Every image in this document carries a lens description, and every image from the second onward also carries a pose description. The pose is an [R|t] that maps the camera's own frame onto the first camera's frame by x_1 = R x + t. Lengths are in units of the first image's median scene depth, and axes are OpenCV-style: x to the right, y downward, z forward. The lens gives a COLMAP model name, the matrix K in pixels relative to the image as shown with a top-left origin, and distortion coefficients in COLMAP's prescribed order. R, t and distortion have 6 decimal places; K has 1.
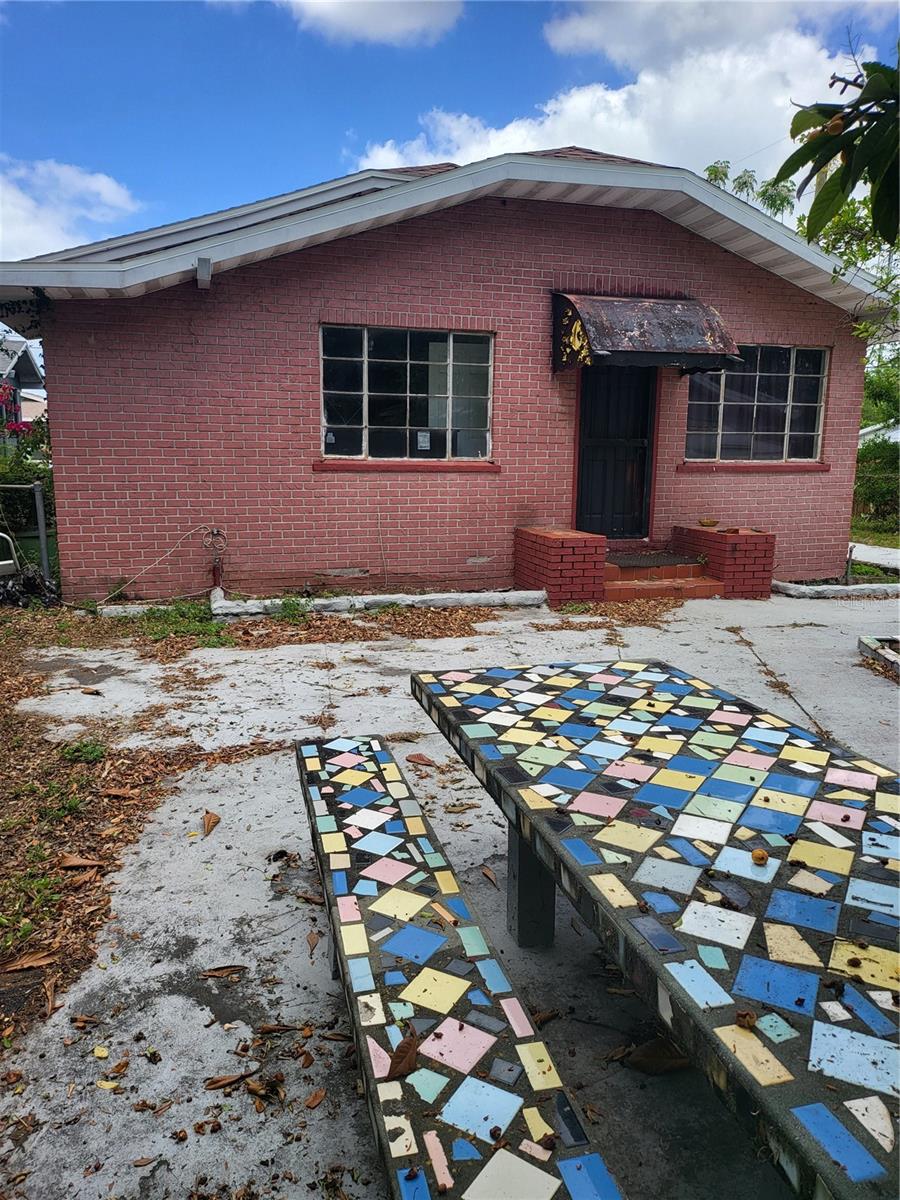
lens RADIAL K [[839.4, 0, 449.9], [0, 839.4, 601.8], [0, 0, 1]] dist [0.065369, -0.065275]
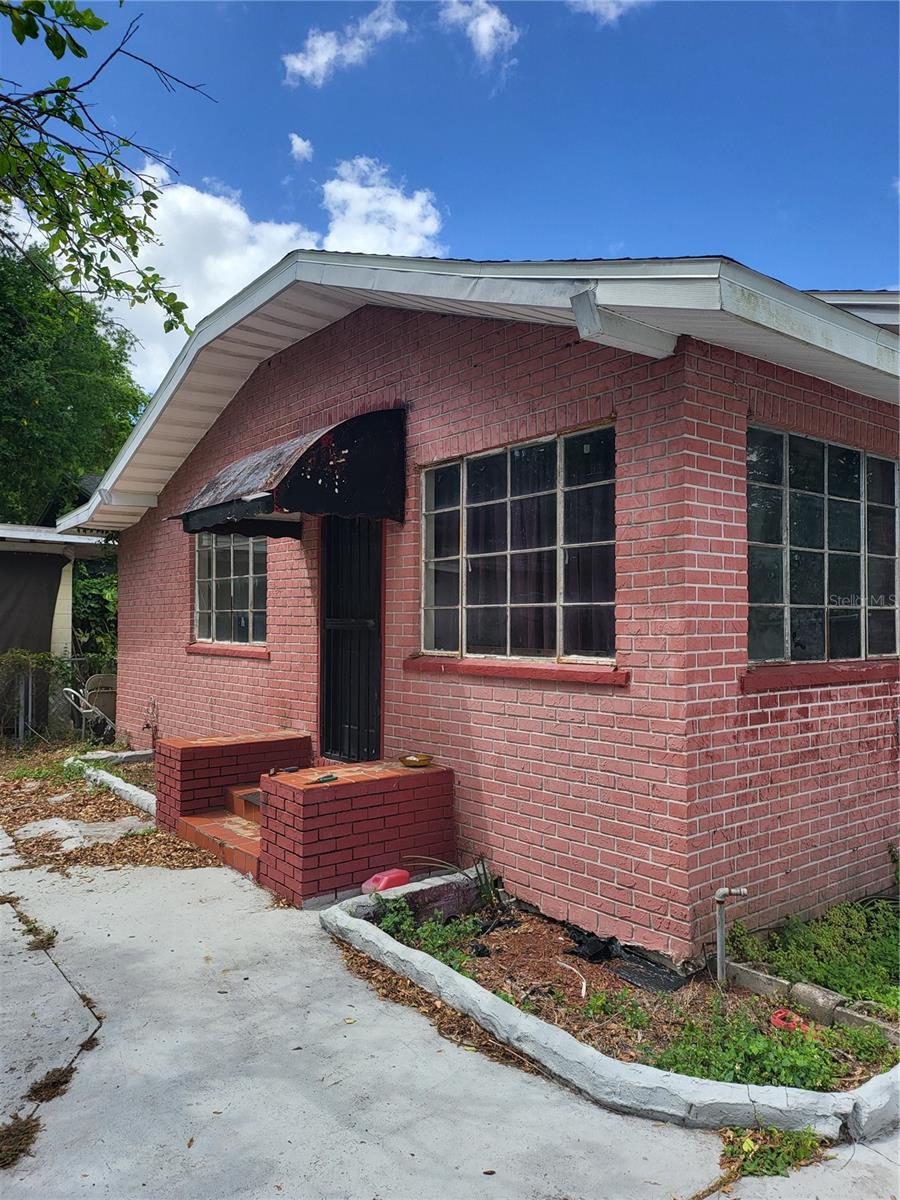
lens RADIAL K [[839.4, 0, 449.9], [0, 839.4, 601.8], [0, 0, 1]] dist [0.065369, -0.065275]
pose [[0.395689, -0.032142, -0.917822, 0.831497], [-0.161700, 0.981336, -0.104078, -0.141308], [0.904037, 0.189594, 0.383106, 0.766893]]
